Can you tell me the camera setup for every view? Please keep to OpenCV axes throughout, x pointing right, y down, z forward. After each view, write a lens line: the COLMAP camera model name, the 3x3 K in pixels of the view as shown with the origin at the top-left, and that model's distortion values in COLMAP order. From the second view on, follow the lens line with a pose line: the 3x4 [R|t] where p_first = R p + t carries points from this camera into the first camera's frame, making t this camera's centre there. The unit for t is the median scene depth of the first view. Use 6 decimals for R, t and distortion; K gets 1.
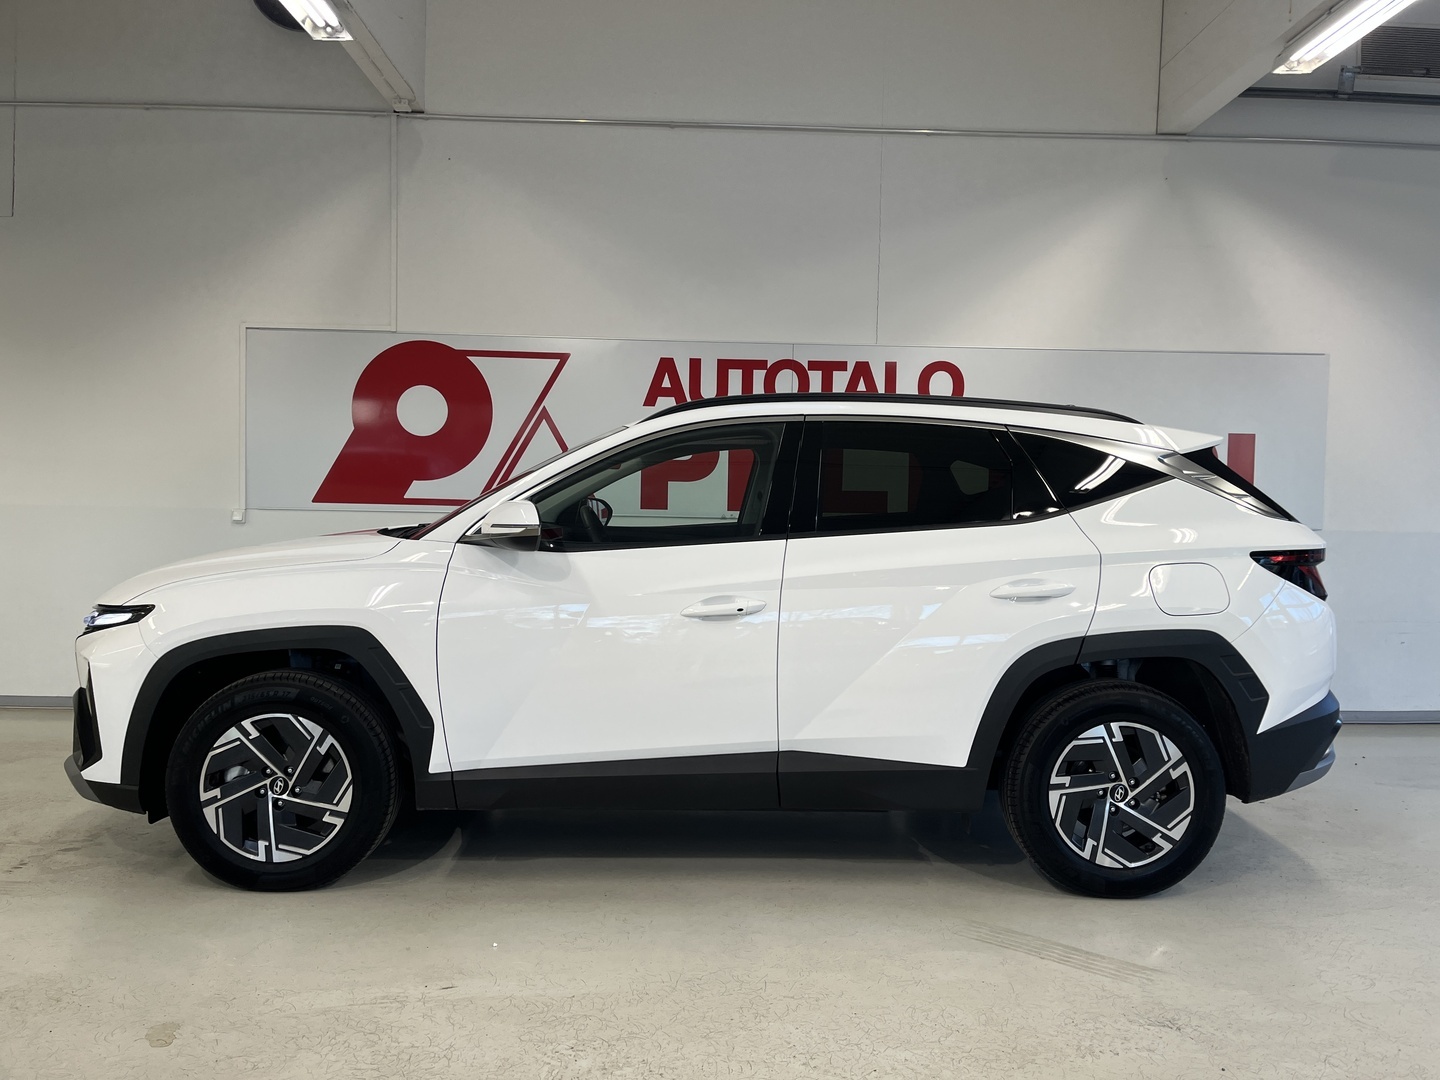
lens RADIAL K [[1092.2, 0, 720.0], [0, 1092.2, 540.0], [0, 0, 1]] dist [0.007457, 0.002134]
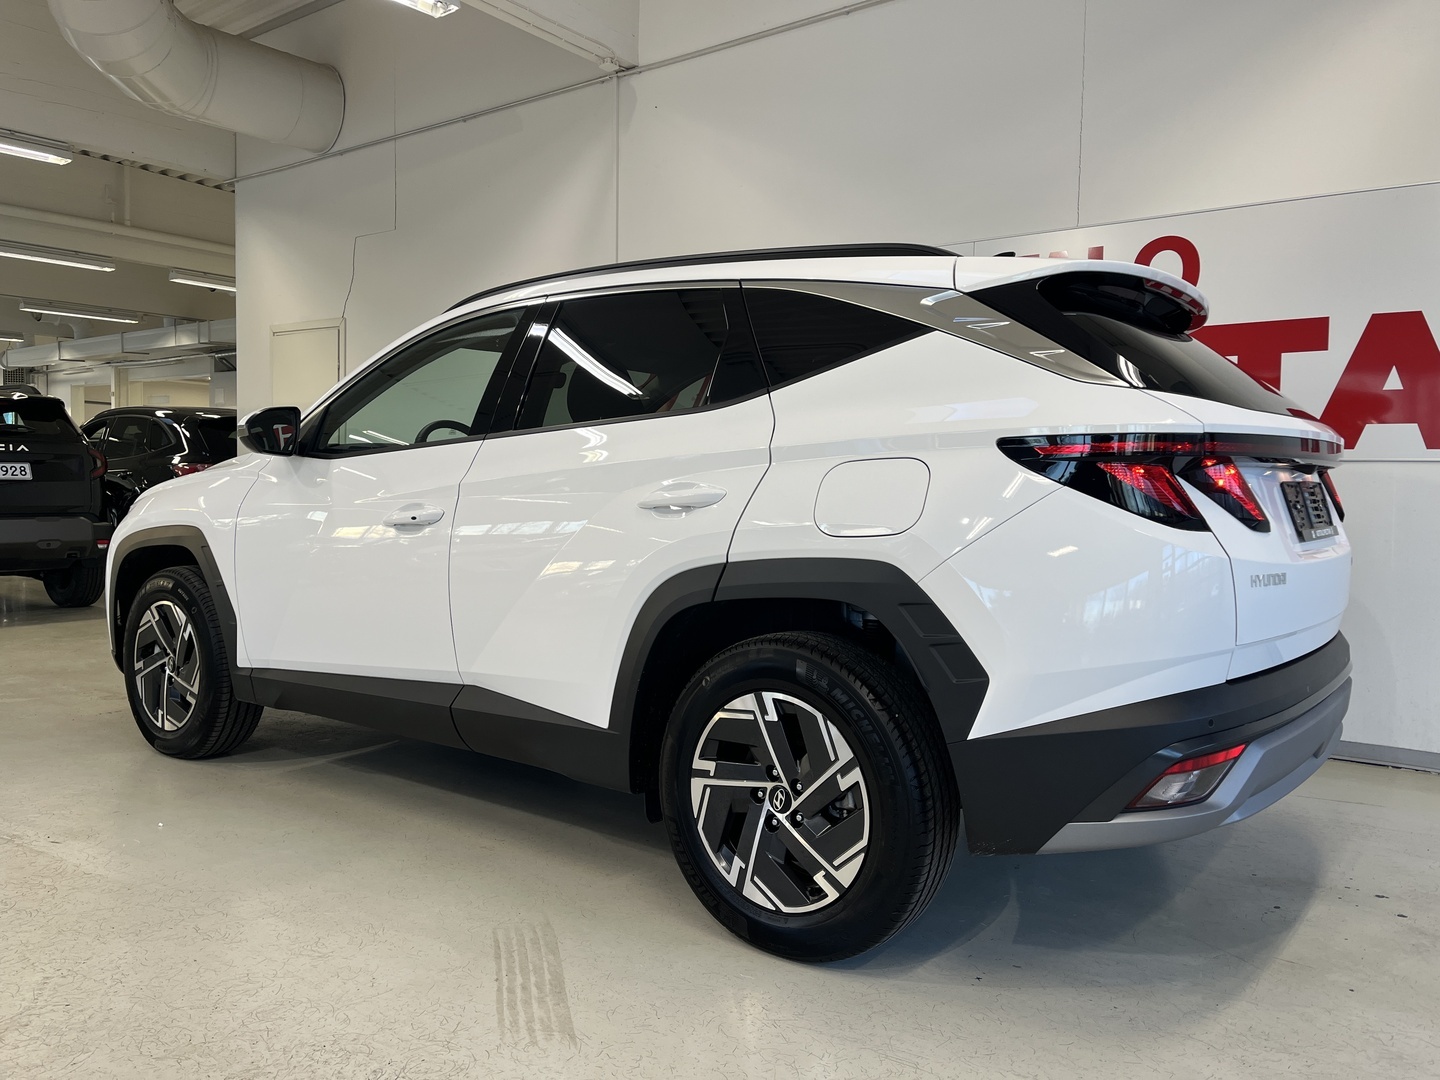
lens RADIAL K [[1087.2, 0, 730.9], [0, 1087.2, 537.0], [0, 0, 1]] dist [0.045990, -0.069886]
pose [[0.785658, 0.025372, -0.618141, 0.757168], [-0.029828, 0.999550, 0.003116, 0.068822], [0.617942, 0.015990, 0.786061, 0.451895]]
